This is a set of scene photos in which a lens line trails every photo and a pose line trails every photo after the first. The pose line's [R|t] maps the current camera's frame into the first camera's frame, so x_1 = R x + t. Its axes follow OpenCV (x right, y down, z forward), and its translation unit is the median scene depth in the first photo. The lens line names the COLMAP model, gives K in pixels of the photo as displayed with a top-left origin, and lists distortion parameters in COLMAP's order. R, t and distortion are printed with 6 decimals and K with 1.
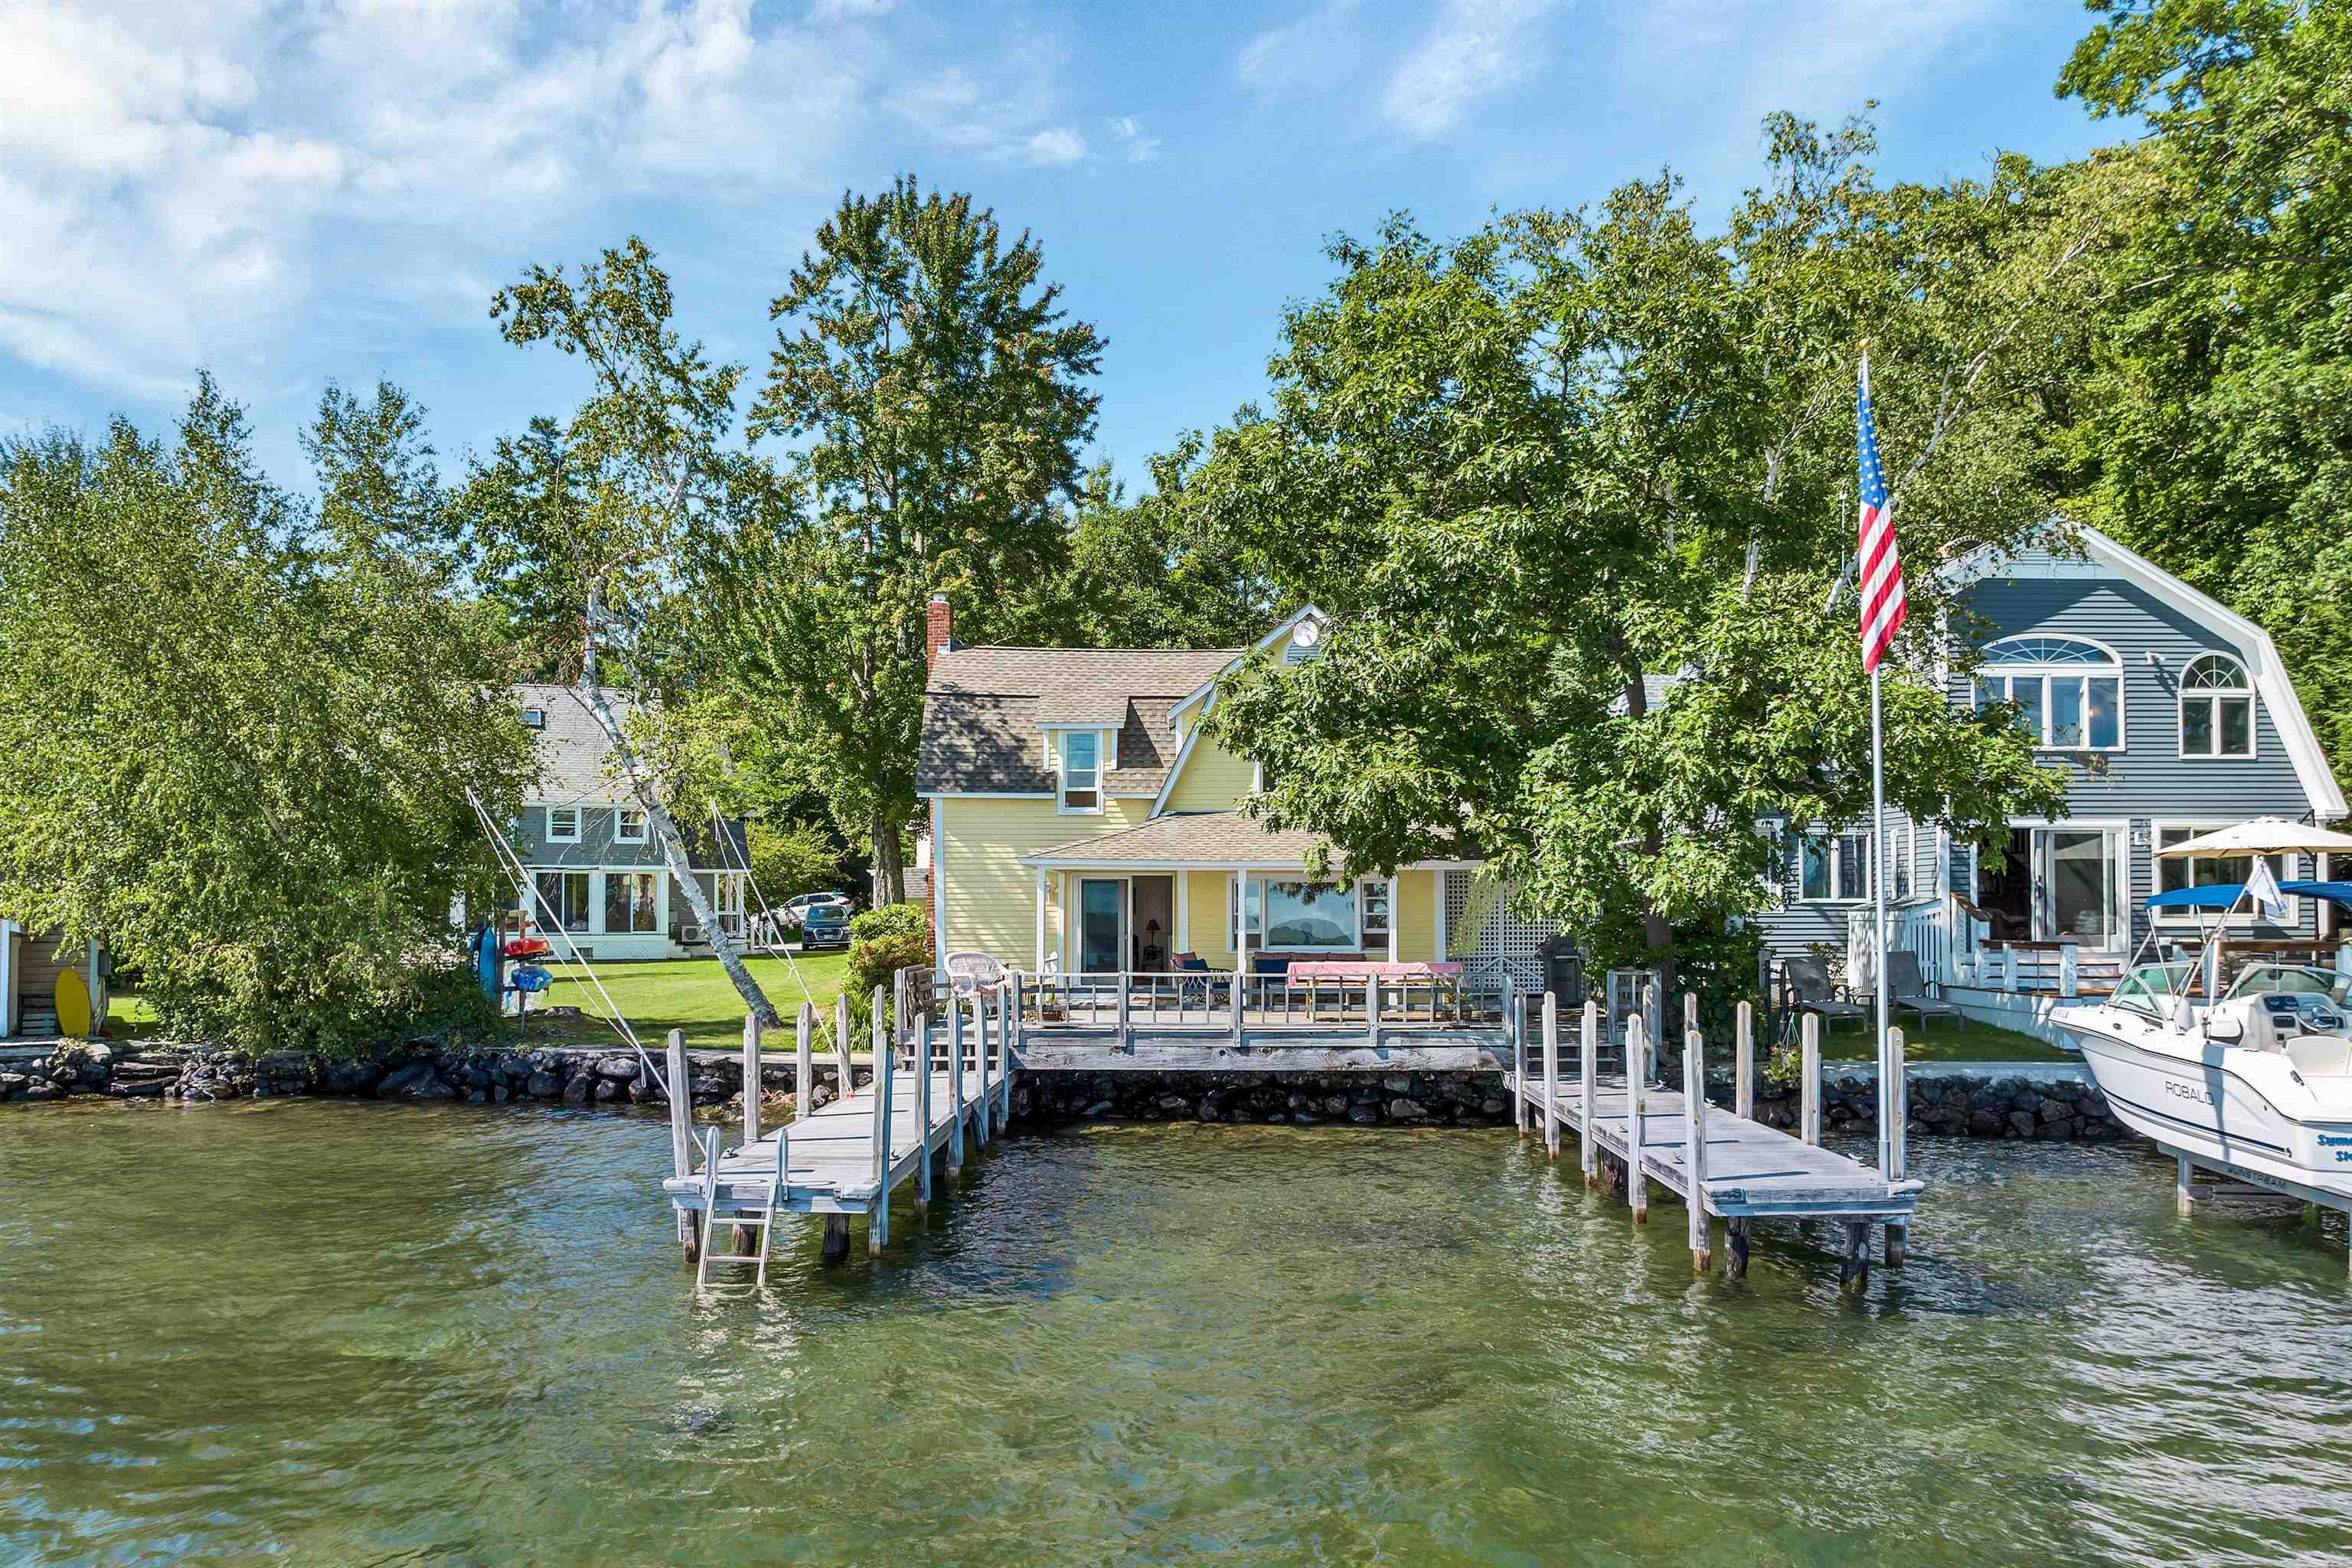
lens RADIAL K [[1762.3, 0, 1176.0], [0, 1762.3, 784.0], [0, 0, 1]] dist [-0.027258, -0.001164]
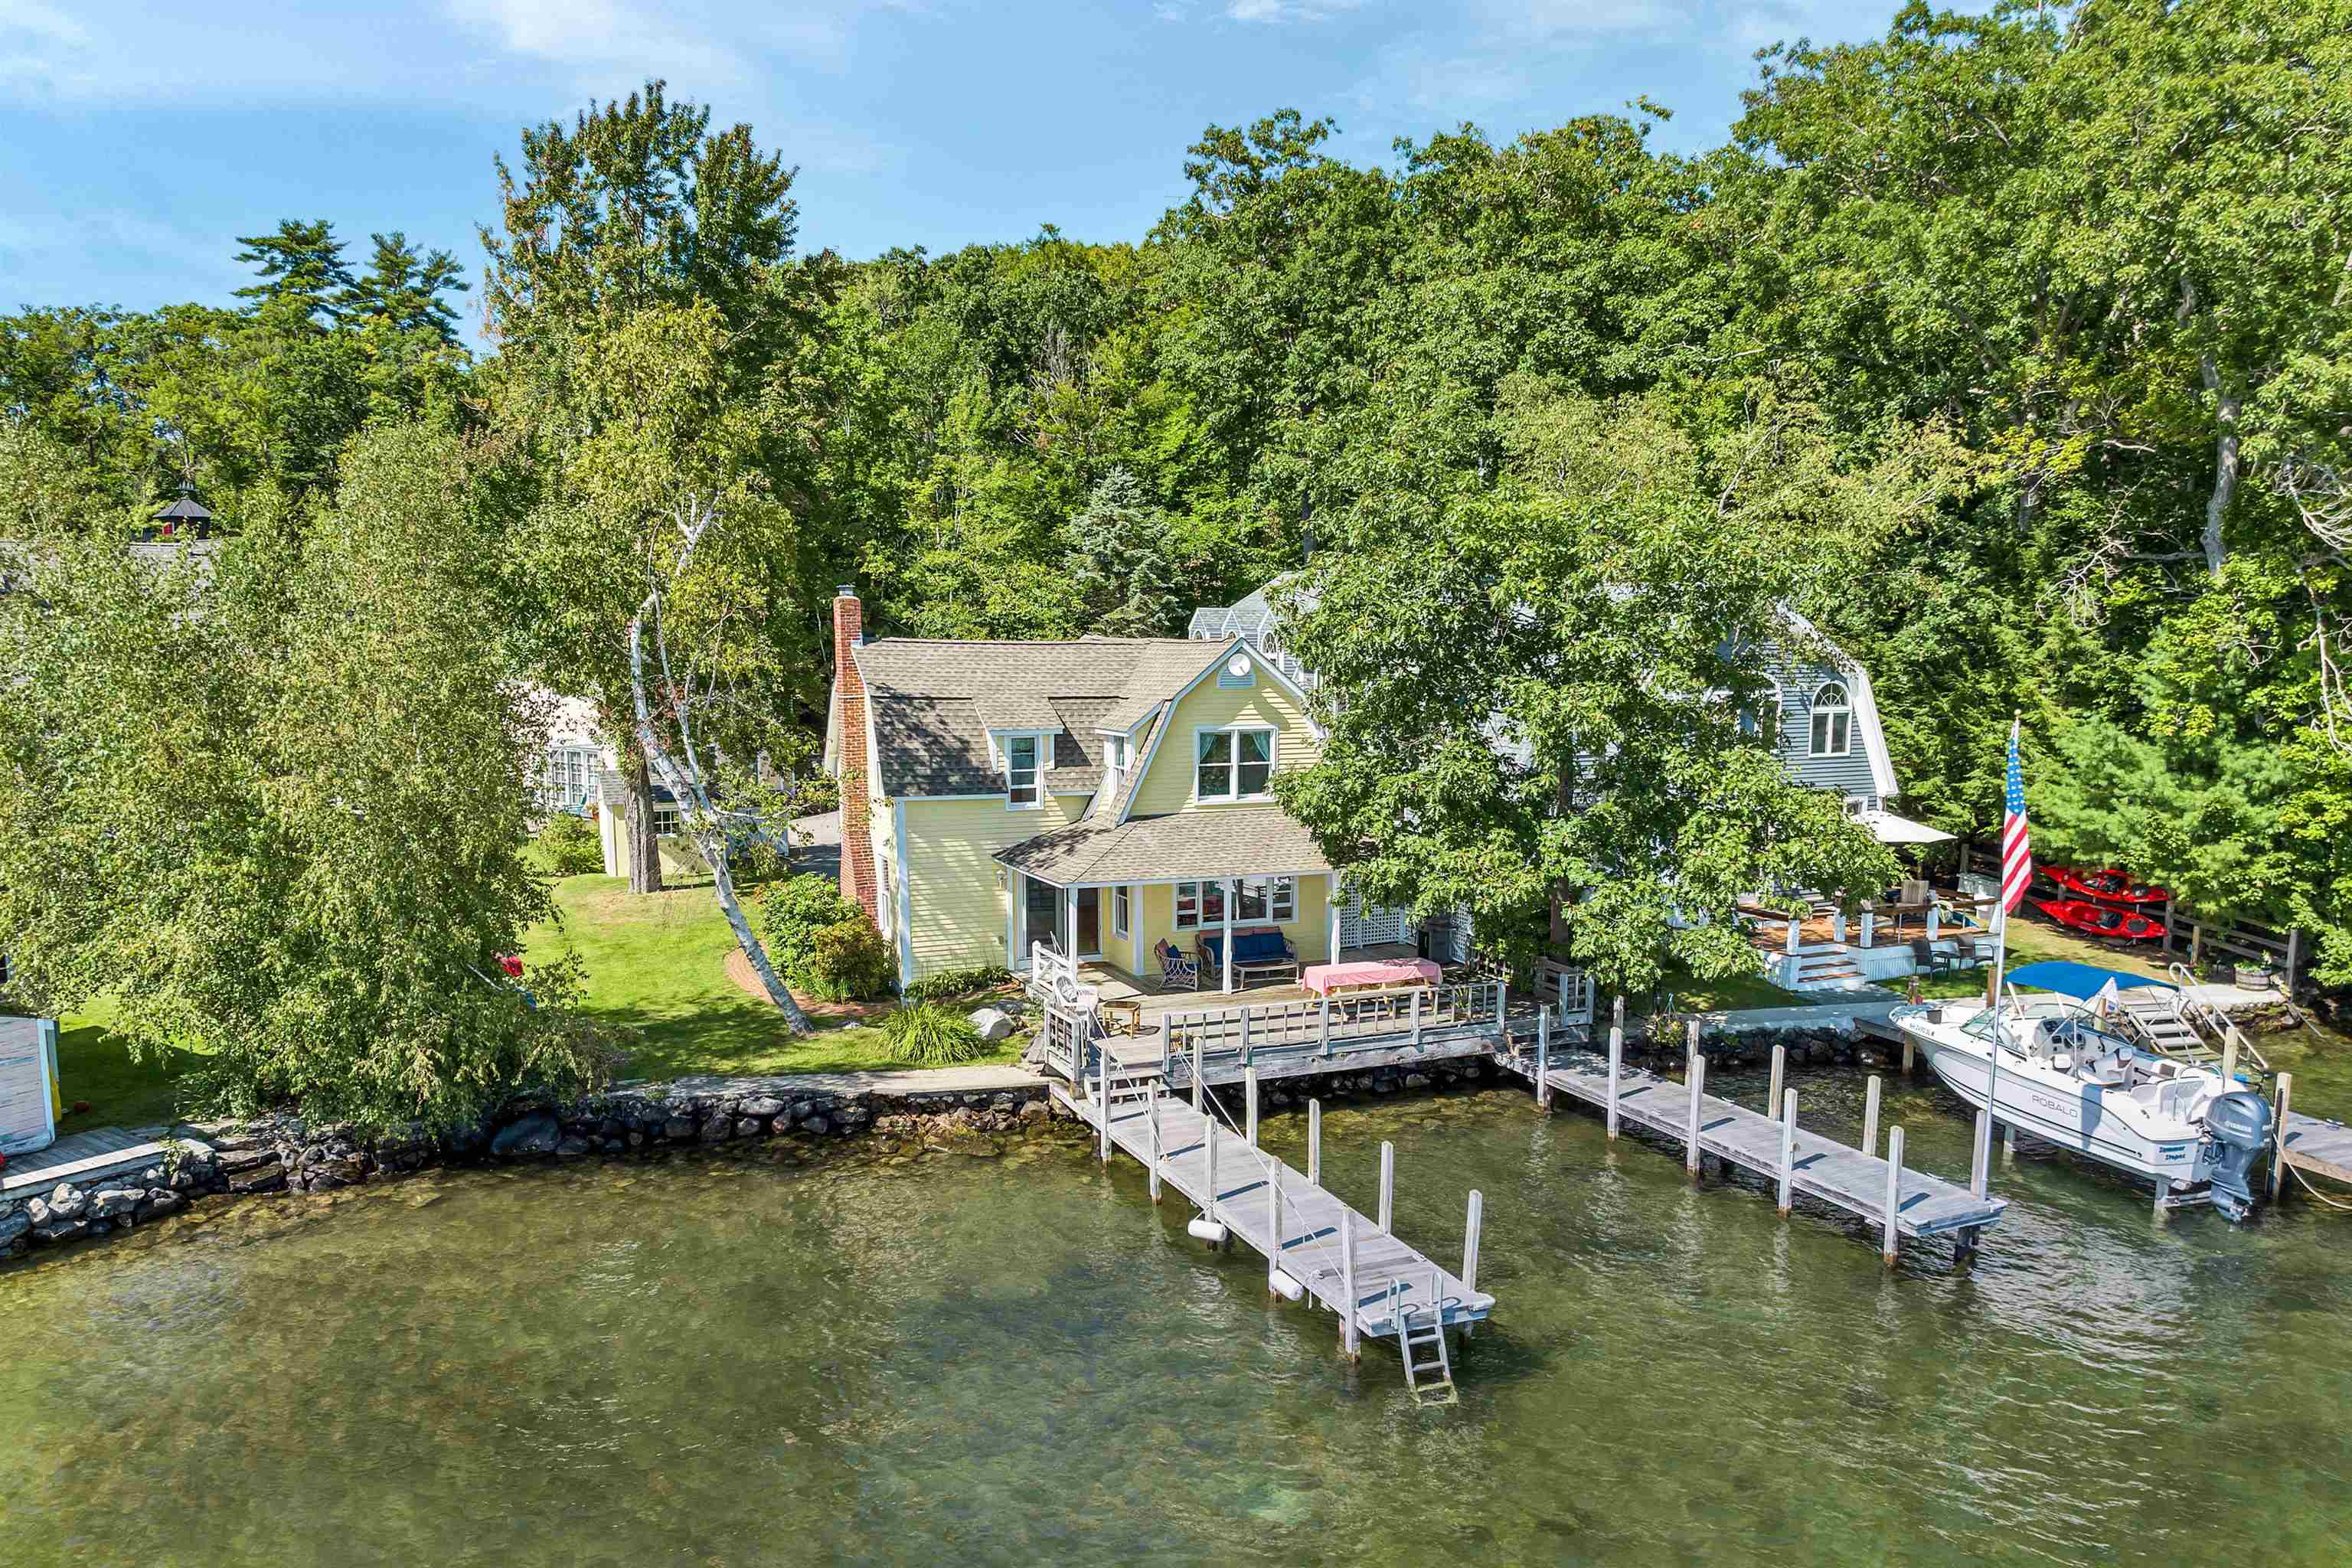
lens RADIAL K [[1762.3, 0, 1176.0], [0, 1762.3, 784.0], [0, 0, 1]] dist [-0.027258, -0.001164]
pose [[0.904785, -0.041812, 0.423810, -0.500322], [-0.032507, 0.985484, 0.166625, -0.214566], [-0.424625, -0.164536, 0.890293, -0.060330]]
